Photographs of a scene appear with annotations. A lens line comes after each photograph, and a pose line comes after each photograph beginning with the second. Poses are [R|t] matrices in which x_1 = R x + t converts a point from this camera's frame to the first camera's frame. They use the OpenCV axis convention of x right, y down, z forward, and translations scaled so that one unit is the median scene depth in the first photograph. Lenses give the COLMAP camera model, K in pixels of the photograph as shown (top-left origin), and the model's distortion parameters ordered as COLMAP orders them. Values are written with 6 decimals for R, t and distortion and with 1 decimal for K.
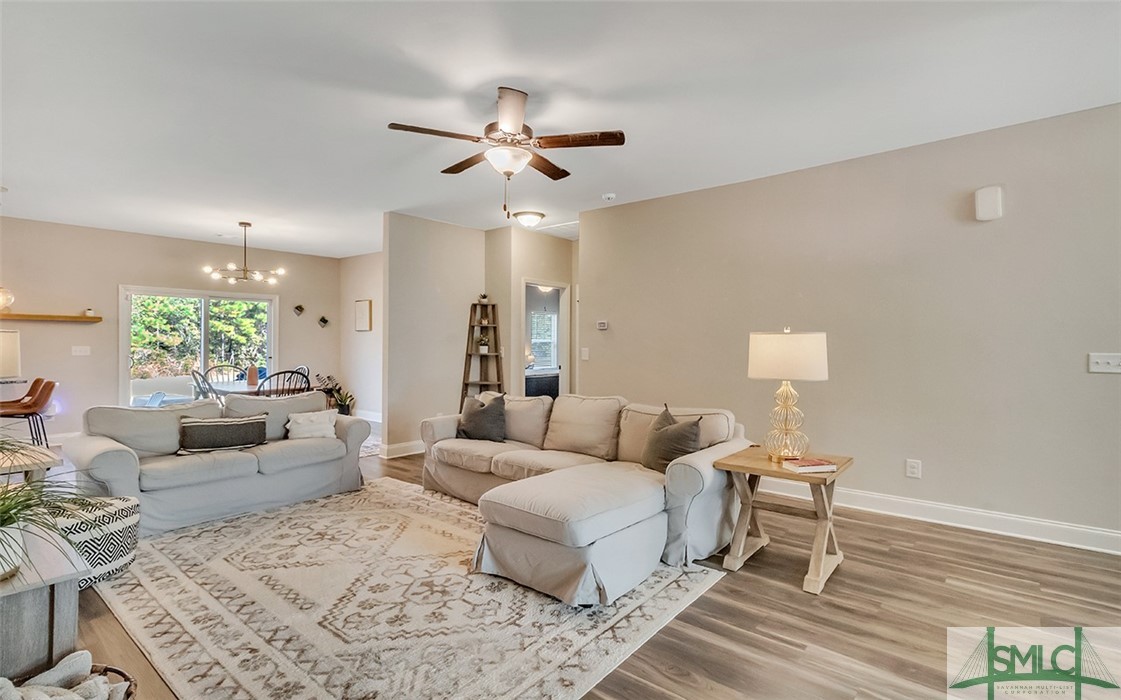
lens RADIAL K [[533.0, 0, 559.2], [0, 533.0, 331.7], [0, 0, 1]] dist [0.001187, 0.001599]
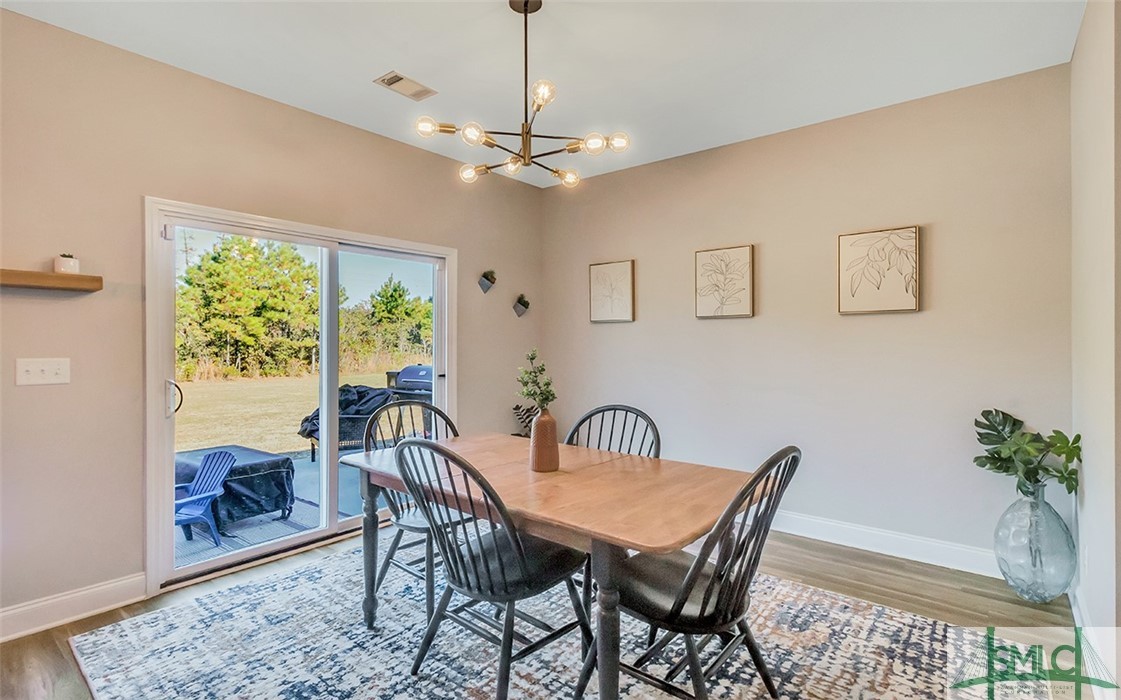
lens RADIAL K [[533.0, 0, 559.2], [0, 533.0, 331.7], [0, 0, 1]] dist [0.001187, 0.001599]
pose [[0.999910, -0.002438, 0.013171, -0.555023], [0.002454, 0.999996, -0.001241, 0.011150], [-0.013168, 0.001273, 0.999912, 0.637368]]
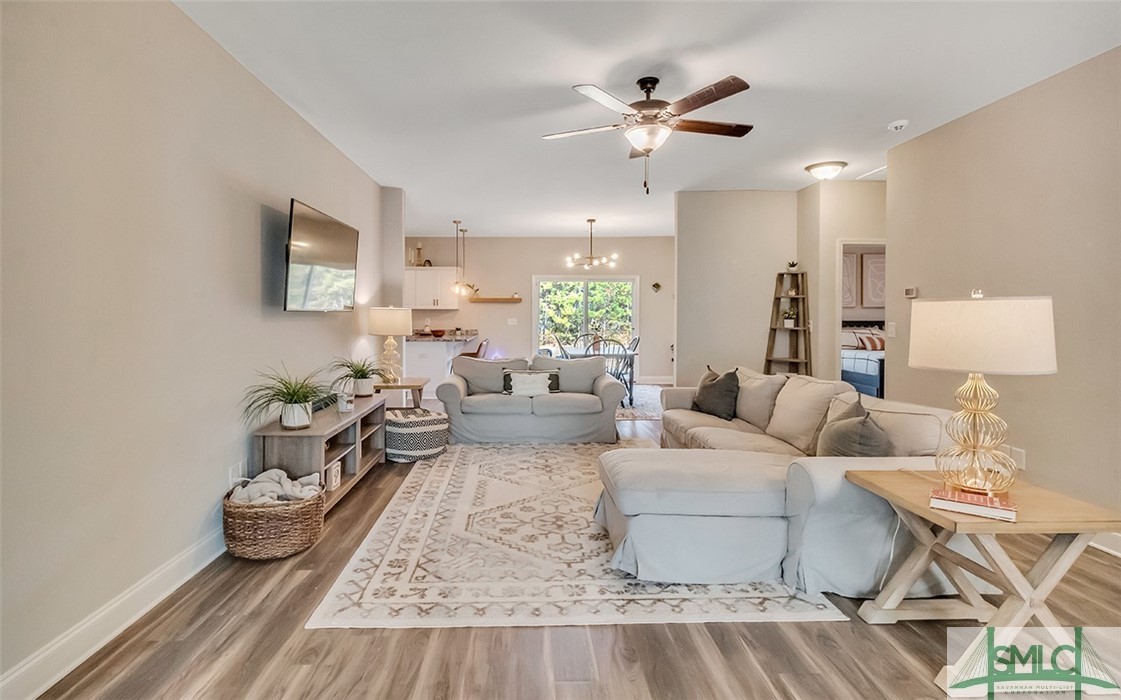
lens RADIAL K [[539.7, 0, 538.5], [0, 539.7, 307.5], [0, 0, 1]] dist [0.002108, 0.000589]
pose [[0.658623, -0.012458, -0.752370, 0.270133], [0.014712, 0.999885, -0.003677, 0.003478], [0.752329, -0.008647, 0.658731, 0.075600]]
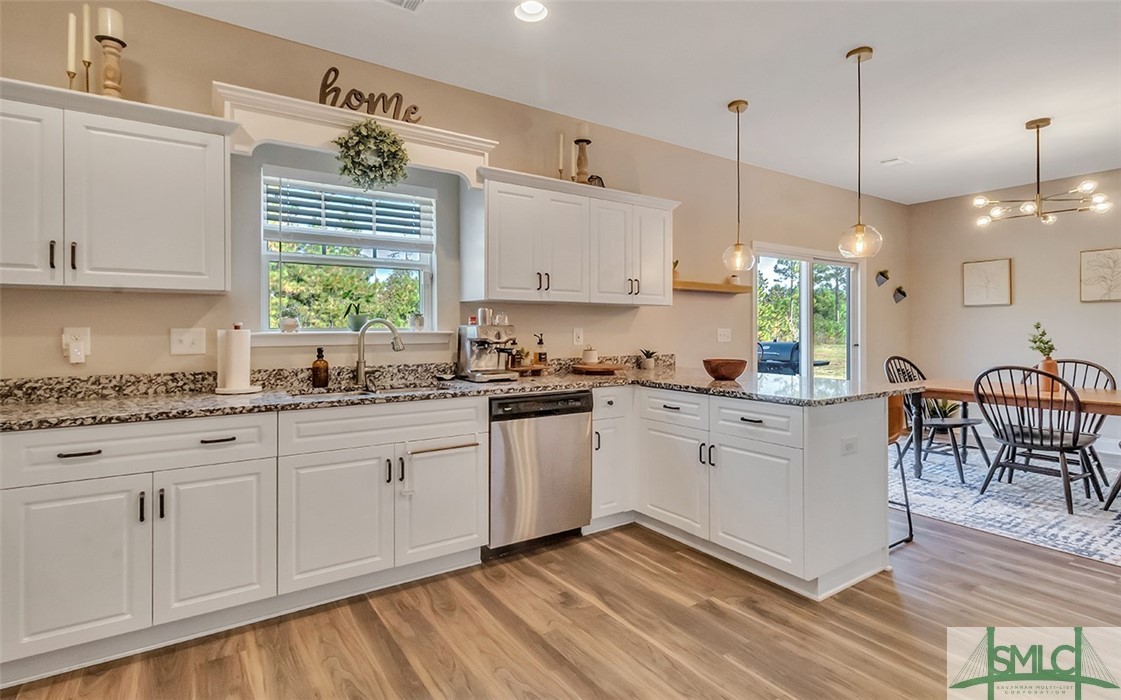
lens RADIAL K [[541.7, 0, 561.1], [0, 541.7, 322.8], [0, 0, 1]] dist [-0.001208, -0.000210]
pose [[0.963255, -0.008123, -0.268464, -0.911679], [0.010087, 0.999931, 0.005937, 0.013775], [0.268397, -0.008427, 0.963271, 0.262908]]
